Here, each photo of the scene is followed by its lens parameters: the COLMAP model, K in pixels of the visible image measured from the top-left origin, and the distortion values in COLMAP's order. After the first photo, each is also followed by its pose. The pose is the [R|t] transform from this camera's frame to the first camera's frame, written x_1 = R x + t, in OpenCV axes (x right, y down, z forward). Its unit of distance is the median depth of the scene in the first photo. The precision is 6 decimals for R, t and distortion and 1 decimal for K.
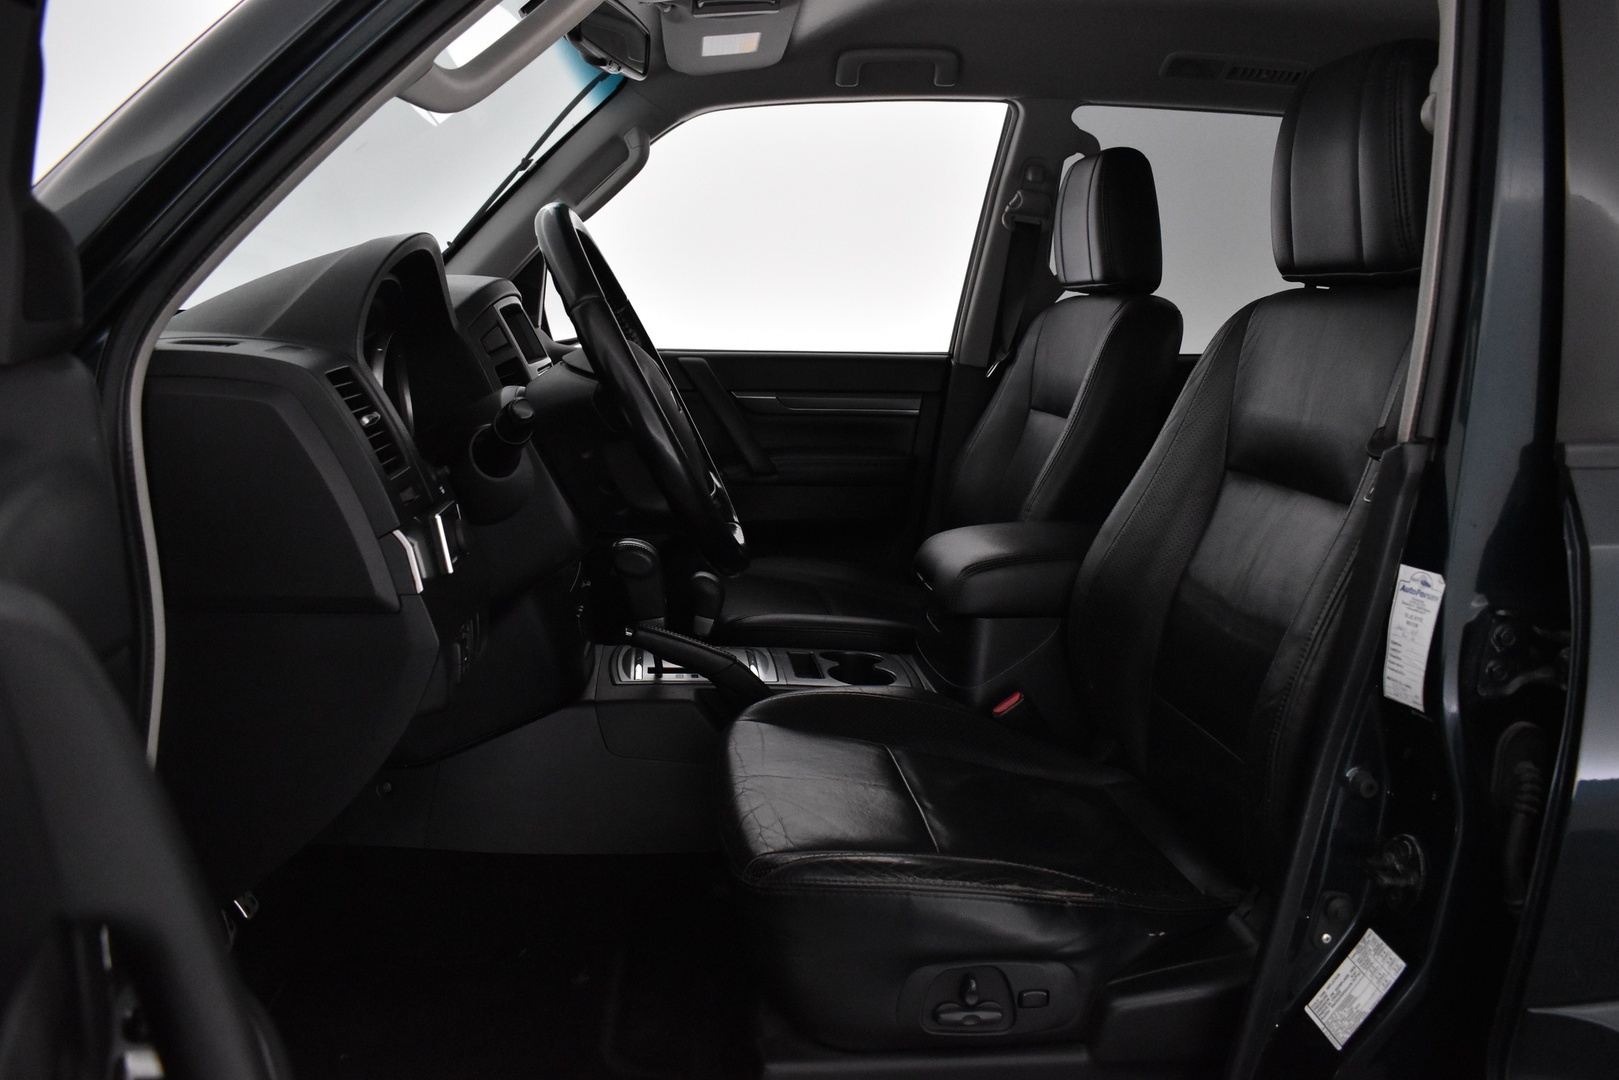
lens RADIAL K [[1291.0, 0, 805.0], [0, 1291.0, 545.3], [0, 0, 1]] dist [-0.088824, 0.004875]
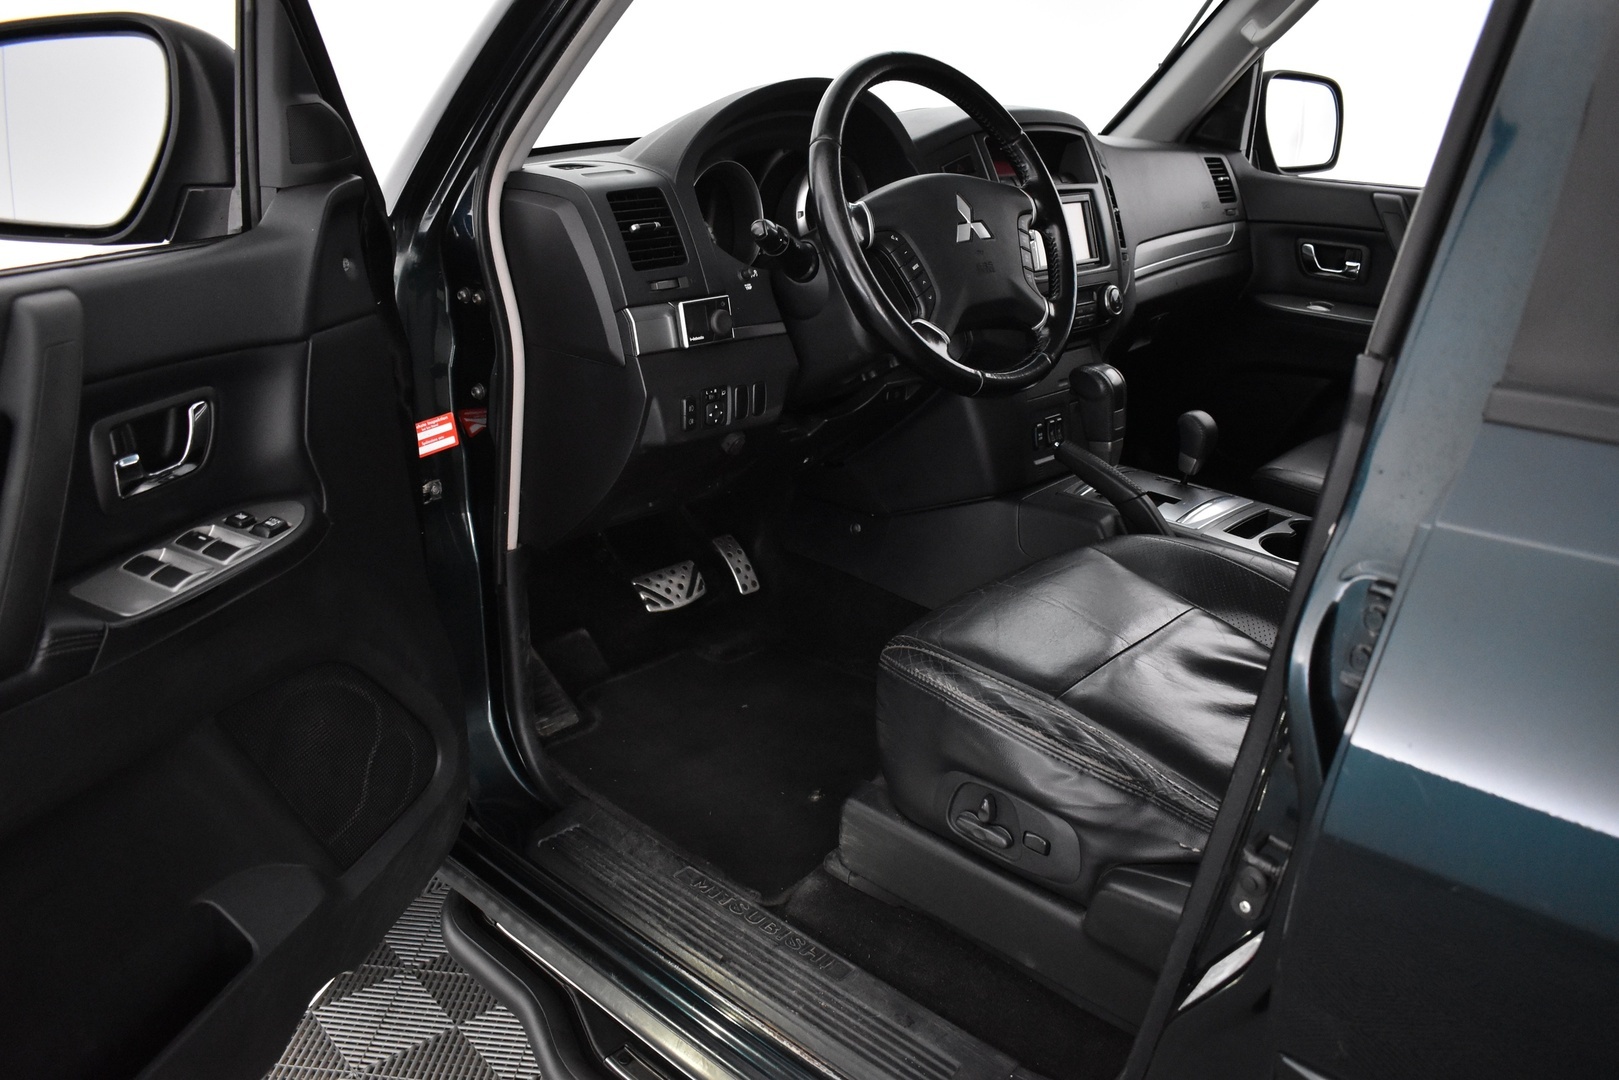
lens RADIAL K [[1291.0, 0, 808.8], [0, 1291.0, 543.7], [0, 0, 1]] dist [-0.088824, 0.004875]
pose [[0.633142, 0.247746, -0.733316, 0.771098], [-0.138378, 0.968360, 0.207680, -0.069636], [0.761566, -0.030016, 0.647392, 0.196984]]
